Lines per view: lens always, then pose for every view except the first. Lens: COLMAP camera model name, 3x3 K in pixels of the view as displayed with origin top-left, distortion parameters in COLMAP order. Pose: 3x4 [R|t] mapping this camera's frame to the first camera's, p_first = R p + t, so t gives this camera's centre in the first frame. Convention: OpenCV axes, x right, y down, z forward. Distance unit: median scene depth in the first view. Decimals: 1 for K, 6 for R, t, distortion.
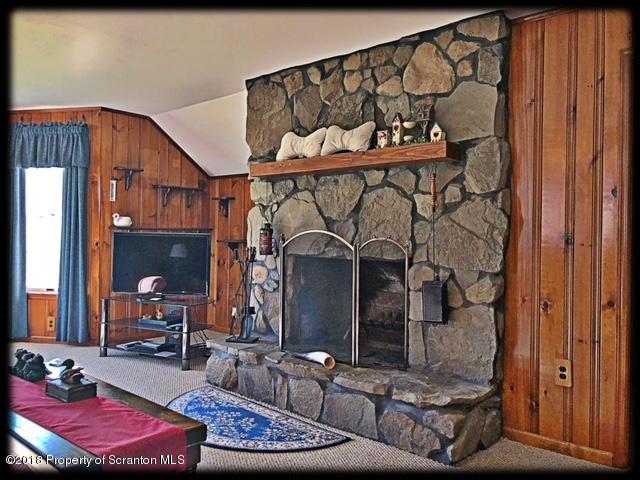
lens RADIAL K [[523.2, 0, 321.8], [0, 523.2, 237.0], [0, 0, 1]] dist [0.043776, -0.064995]
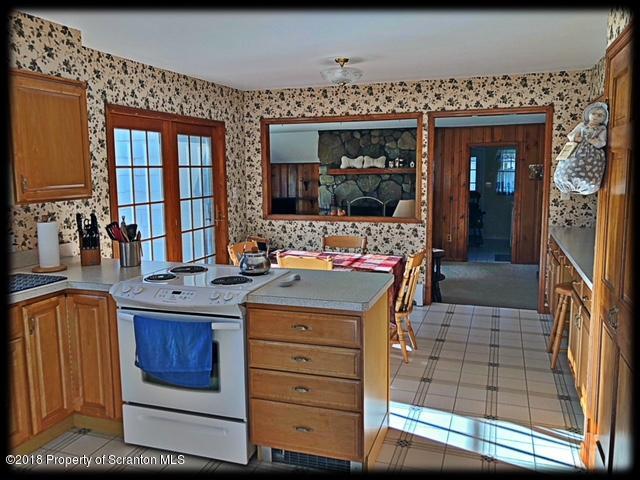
lens RADIAL K [[523.2, 0, 318.3], [0, 523.2, 239.7], [0, 0, 1]] dist [0.043776, -0.064995]
pose [[0.929513, -0.075916, 0.360890, -1.104866], [0.025937, 0.989617, 0.141369, -0.164866], [-0.367875, -0.122045, 0.921831, -1.283046]]
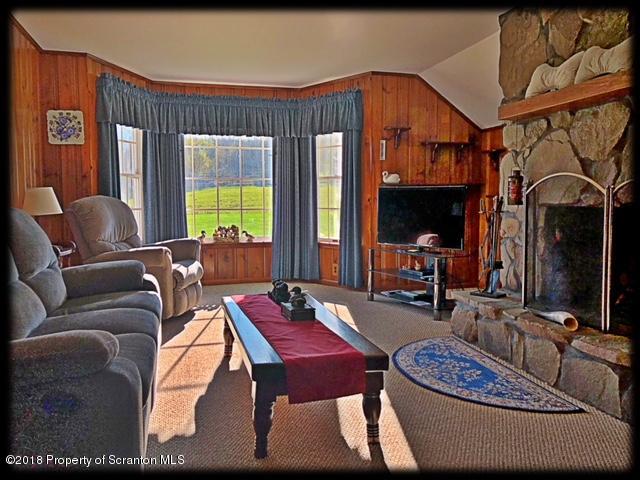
lens RADIAL K [[523.2, 0, 319.2], [0, 523.2, 236.7], [0, 0, 1]] dist [0.043776, -0.064995]
pose [[0.832728, 0.024470, -0.553142, 0.123614], [0.009964, 0.998199, 0.059158, 0.033195], [0.553593, -0.054774, 0.830984, 0.043215]]
